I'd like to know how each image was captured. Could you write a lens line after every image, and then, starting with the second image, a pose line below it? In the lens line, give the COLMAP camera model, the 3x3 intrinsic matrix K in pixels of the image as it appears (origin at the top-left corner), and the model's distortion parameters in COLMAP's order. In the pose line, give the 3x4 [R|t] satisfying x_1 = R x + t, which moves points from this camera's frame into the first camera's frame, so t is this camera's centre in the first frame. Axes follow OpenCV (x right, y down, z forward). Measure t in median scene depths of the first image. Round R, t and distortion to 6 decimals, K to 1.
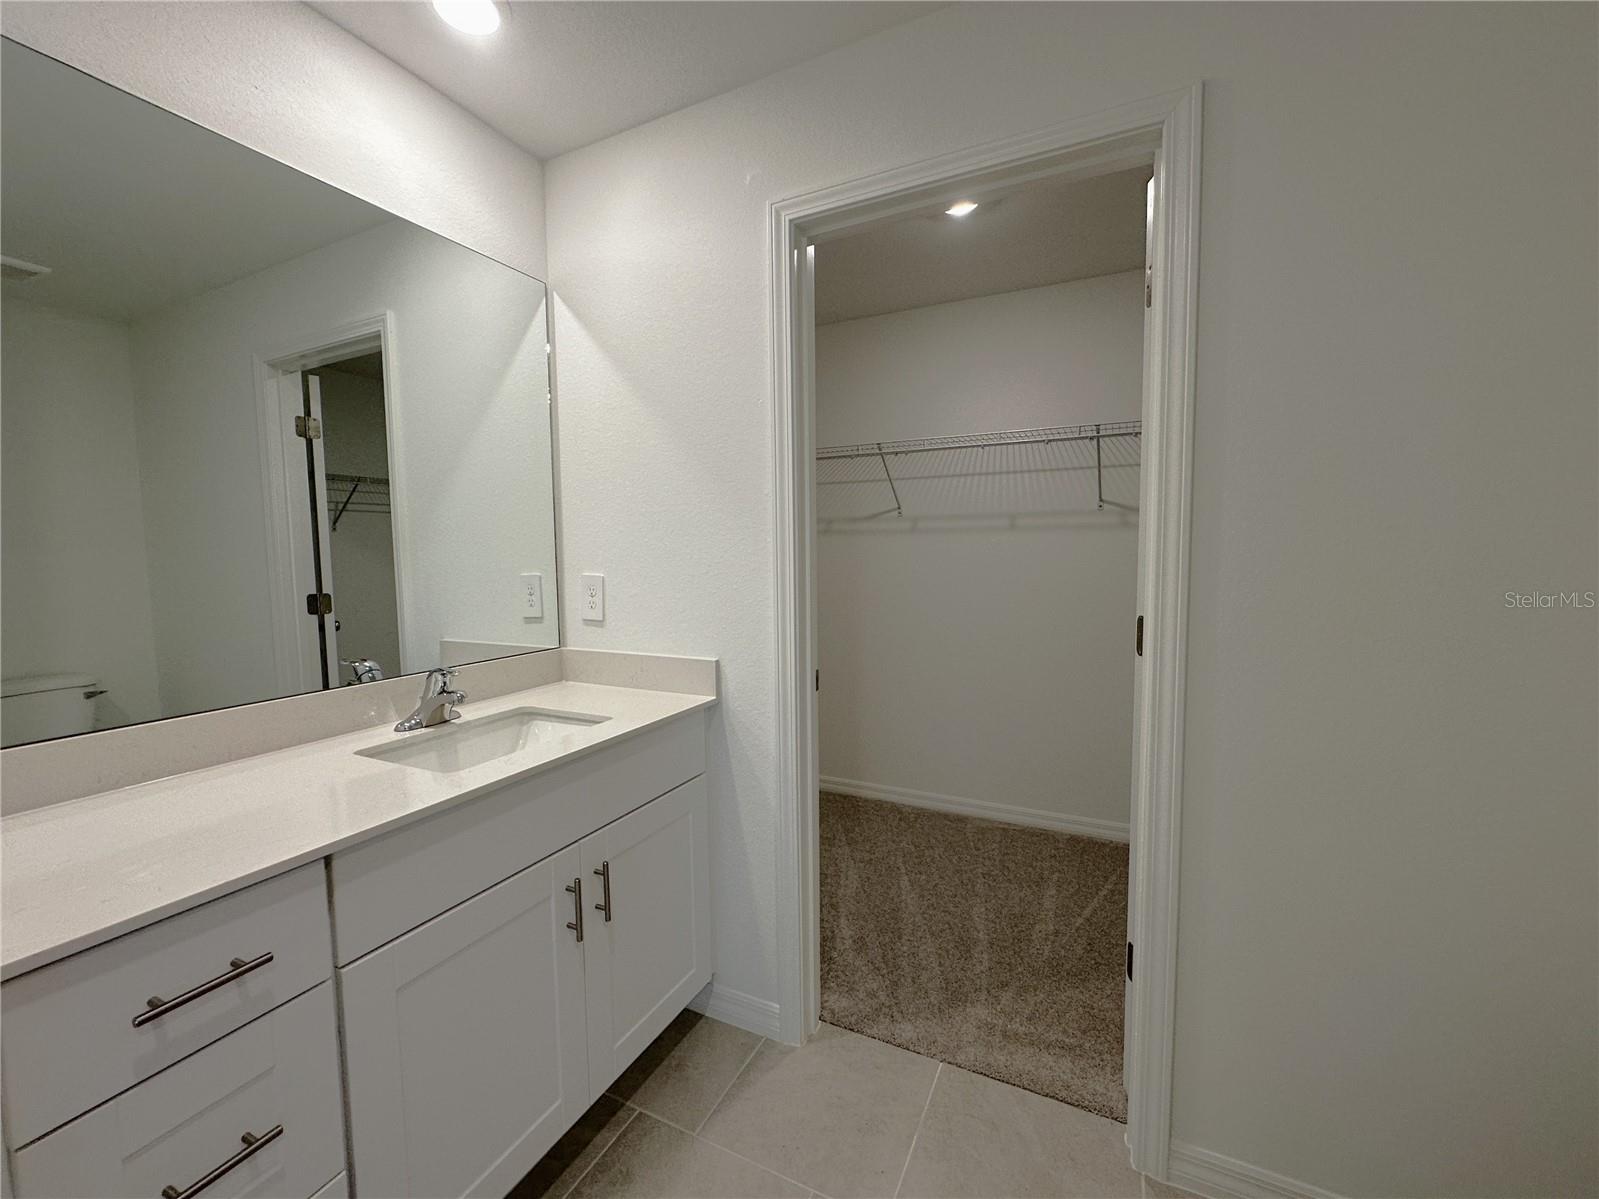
lens RADIAL K [[649.4, 0, 797.6], [0, 649.4, 597.4], [0, 0, 1]] dist [-0.001103, -0.000148]
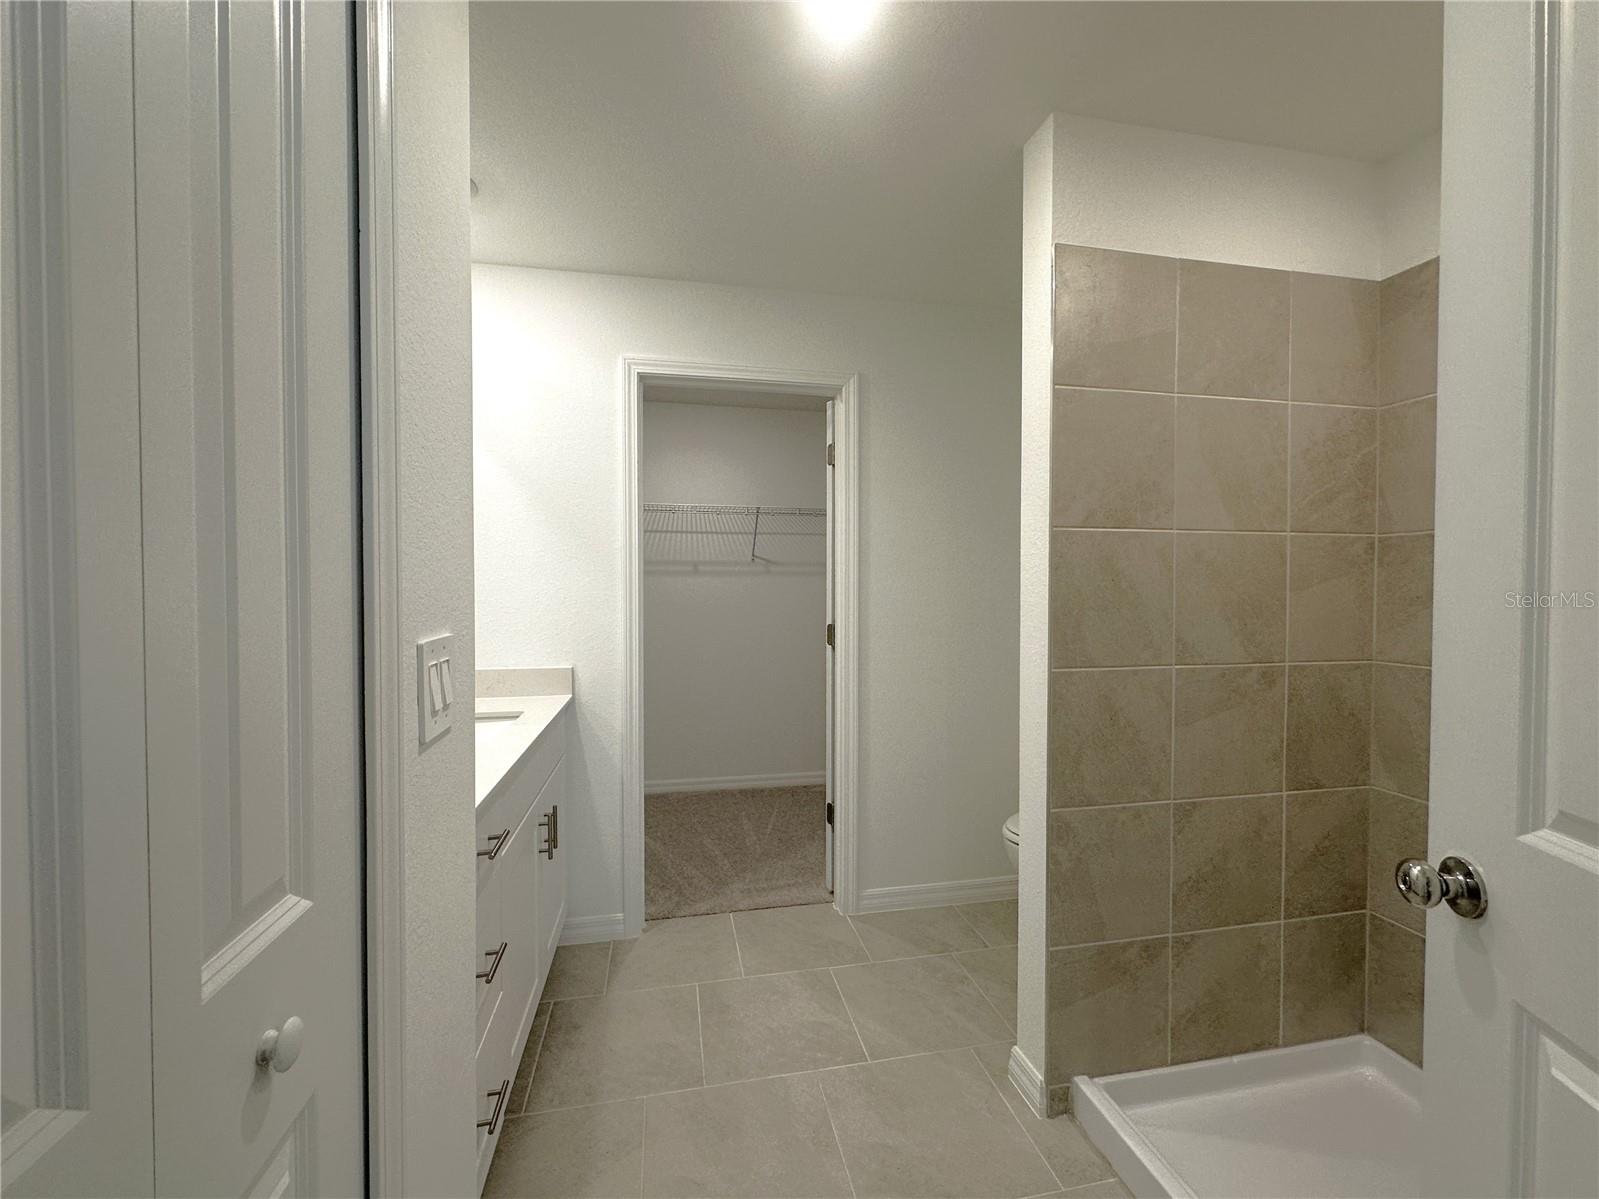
lens RADIAL K [[649.4, 0, 797.6], [0, 649.4, 597.4], [0, 0, 1]] dist [-0.001103, -0.000148]
pose [[0.790313, 0.000662, 0.612703, -0.581344], [0.036177, 0.998204, -0.047743, 0.032816], [-0.611634, 0.059897, 0.788870, -0.365189]]
